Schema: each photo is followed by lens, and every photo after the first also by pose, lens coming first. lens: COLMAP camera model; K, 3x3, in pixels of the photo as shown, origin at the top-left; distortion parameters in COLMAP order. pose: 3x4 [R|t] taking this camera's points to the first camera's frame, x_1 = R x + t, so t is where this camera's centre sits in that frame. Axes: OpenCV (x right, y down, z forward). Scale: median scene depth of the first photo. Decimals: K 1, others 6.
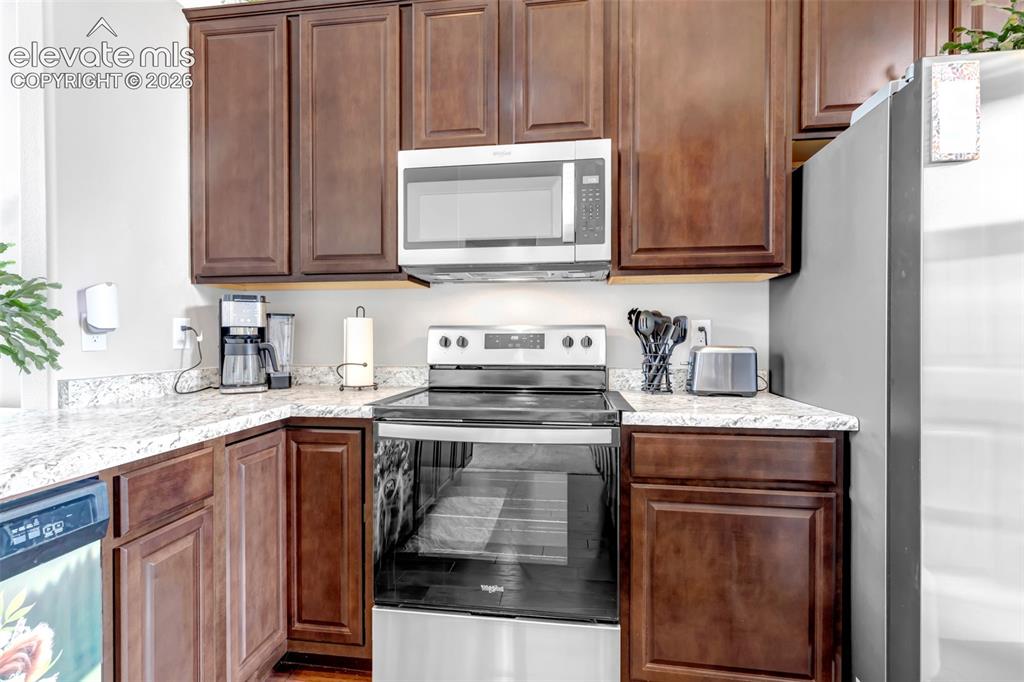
lens RADIAL K [[476.4, 0, 512.0], [0, 476.4, 341.0], [0, 0, 1]] dist [0.001923, 0.000036]
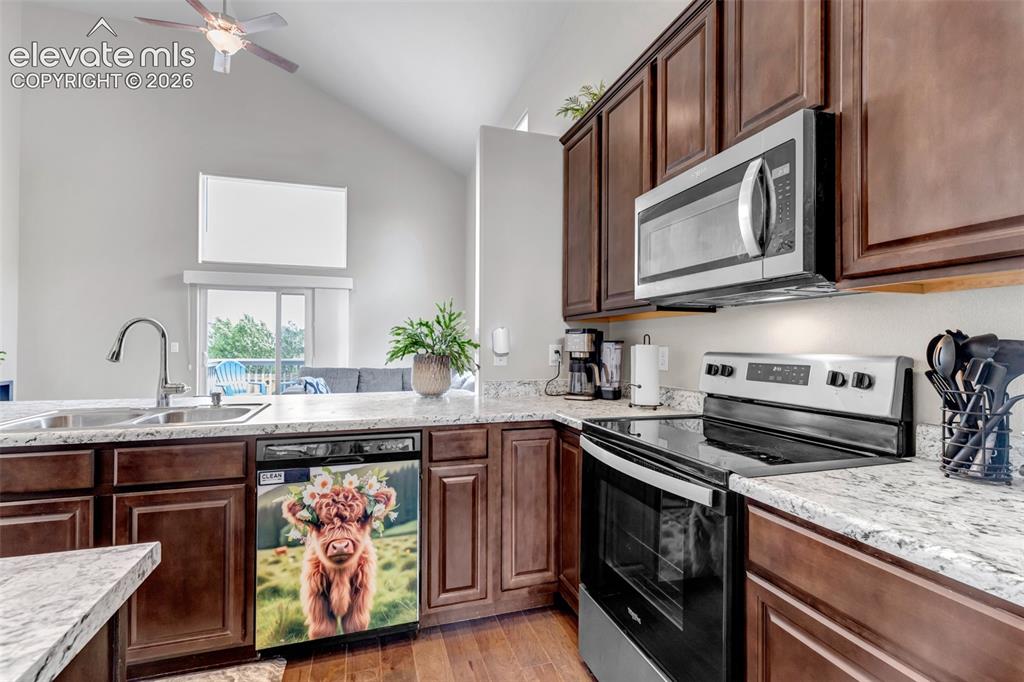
lens RADIAL K [[476.4, 0, 512.0], [0, 476.4, 341.0], [0, 0, 1]] dist [0.001923, 0.000036]
pose [[0.414372, -0.003059, -0.910103, 0.651640], [-0.013076, 0.999871, -0.009315, -0.048233], [0.910014, 0.015761, 0.414278, 0.272131]]
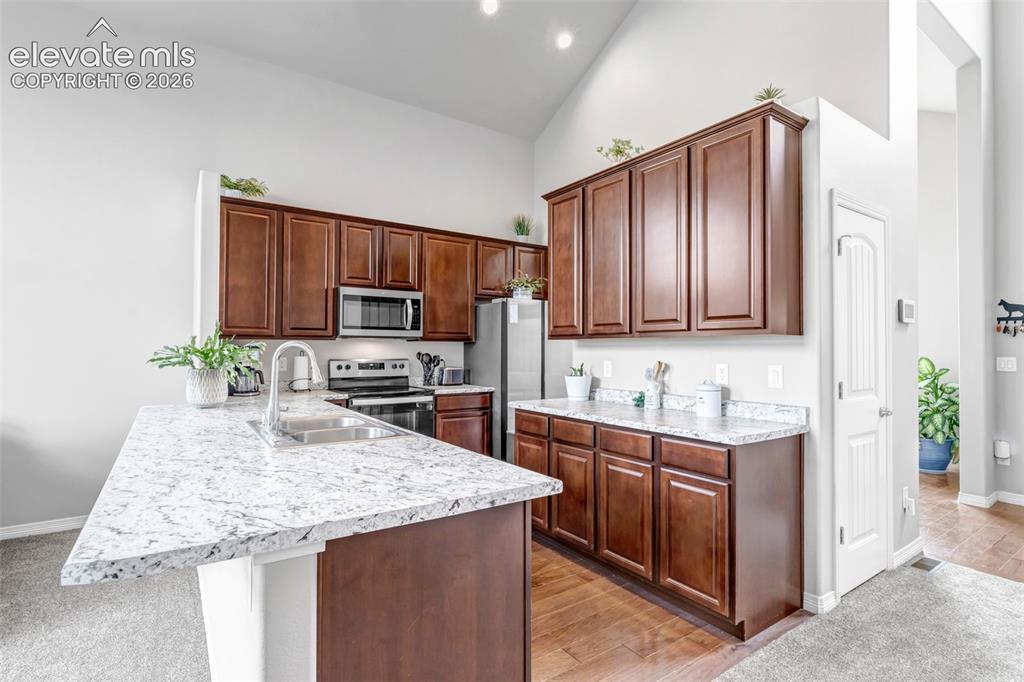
lens RADIAL K [[499.6, 0, 512.0], [0, 499.6, 341.0], [0, 0, 1]] dist [-0.000182, -0.000021]
pose [[0.740797, 0.015702, 0.671545, -1.252129], [0.002136, 0.999667, -0.025730, -0.065479], [-0.671725, 0.020495, 0.740517, -1.375725]]
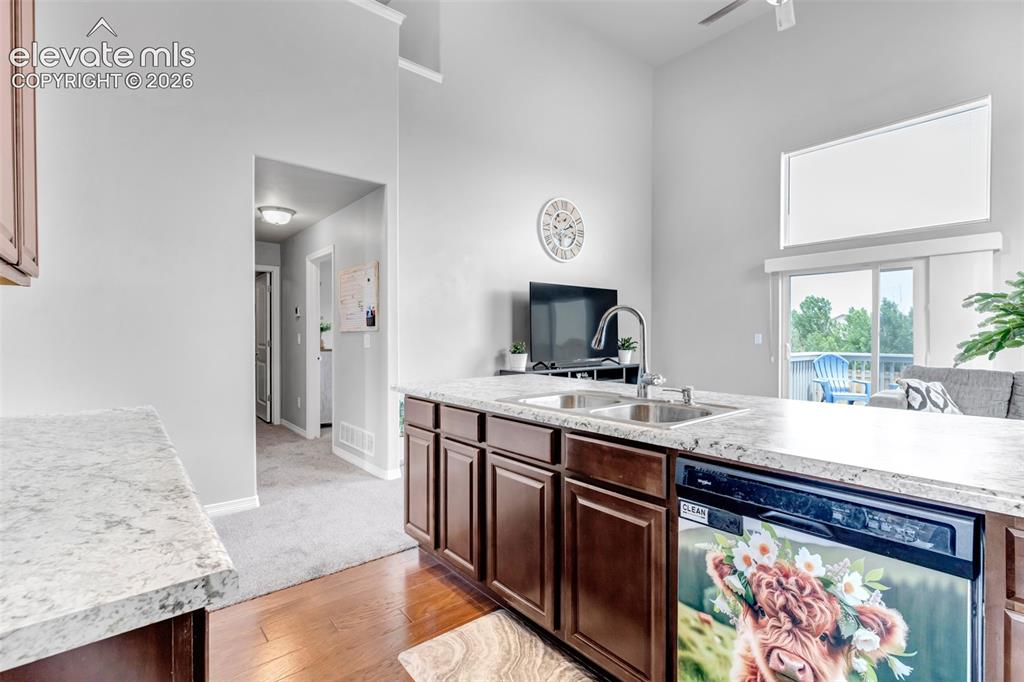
lens RADIAL K [[476.4, 0, 512.0], [0, 476.4, 341.0], [0, 0, 1]] dist [0.001923, 0.000036]
pose [[-0.688997, 0.008485, -0.724715, 0.234511], [-0.005664, 0.999838, 0.017092, -0.035510], [0.724742, 0.015881, -0.688837, 0.536413]]
